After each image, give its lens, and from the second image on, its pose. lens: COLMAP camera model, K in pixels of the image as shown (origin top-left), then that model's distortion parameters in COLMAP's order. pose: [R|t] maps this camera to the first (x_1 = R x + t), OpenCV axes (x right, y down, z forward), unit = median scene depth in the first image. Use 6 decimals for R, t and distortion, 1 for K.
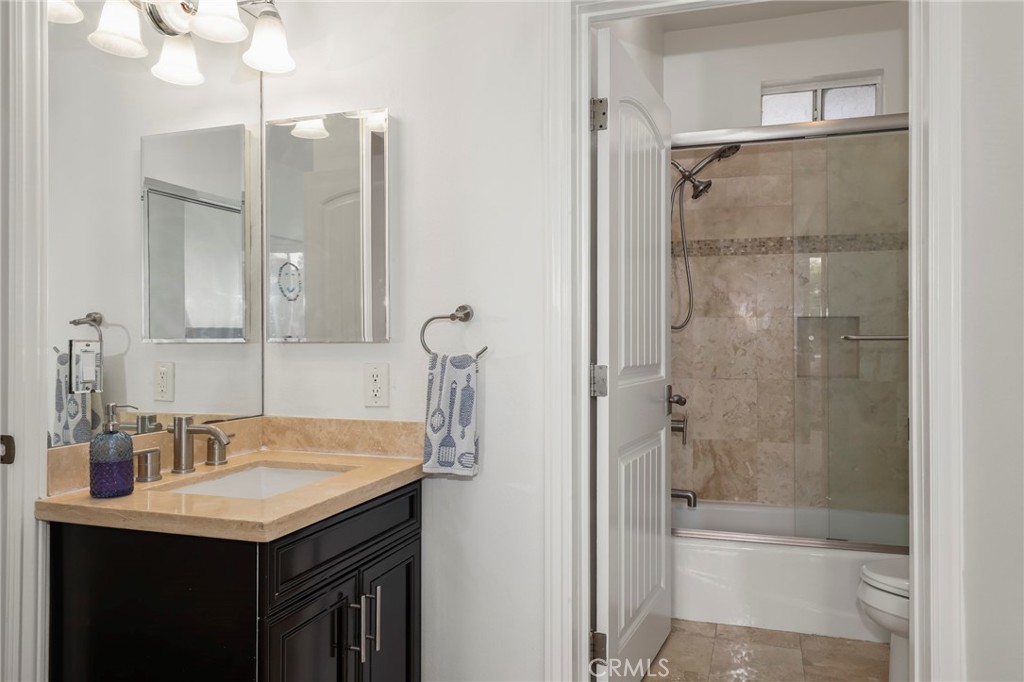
lens RADIAL K [[732.3, 0, 510.8], [0, 732.3, 341.4], [0, 0, 1]] dist [0.012547, 0.001052]
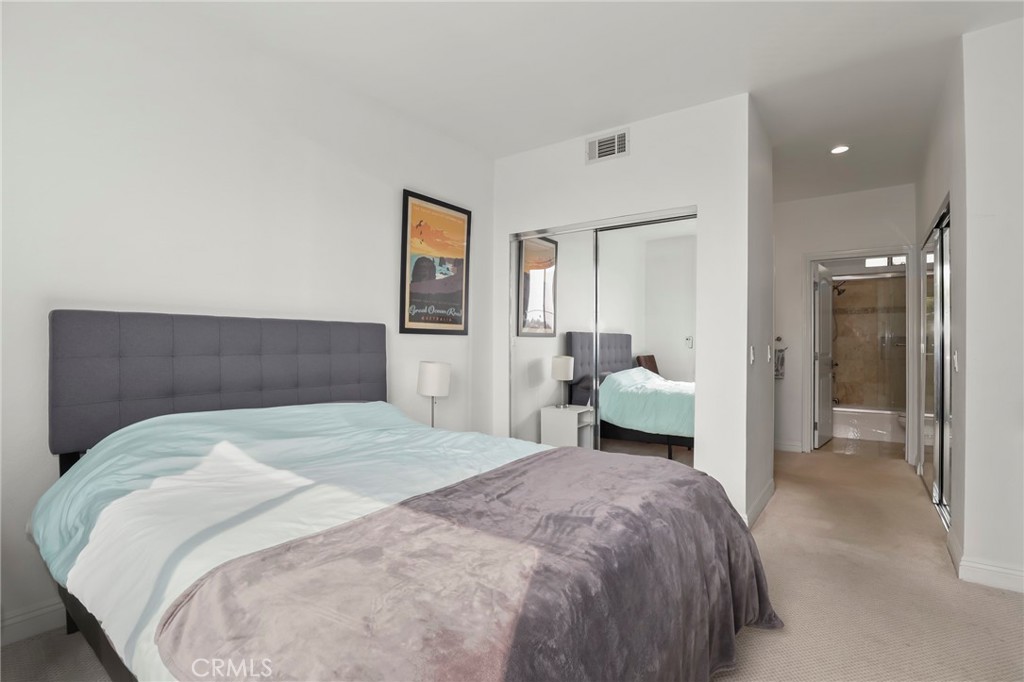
lens RADIAL K [[471.1, 0, 514.2], [0, 471.1, 343.6], [0, 0, 1]] dist [-0.034752, -0.000555]
pose [[0.947075, 0.001683, -0.321009, -0.359511], [-0.002439, 0.999995, -0.001953, -0.002269], [0.321004, 0.002633, 0.947074, -1.088474]]
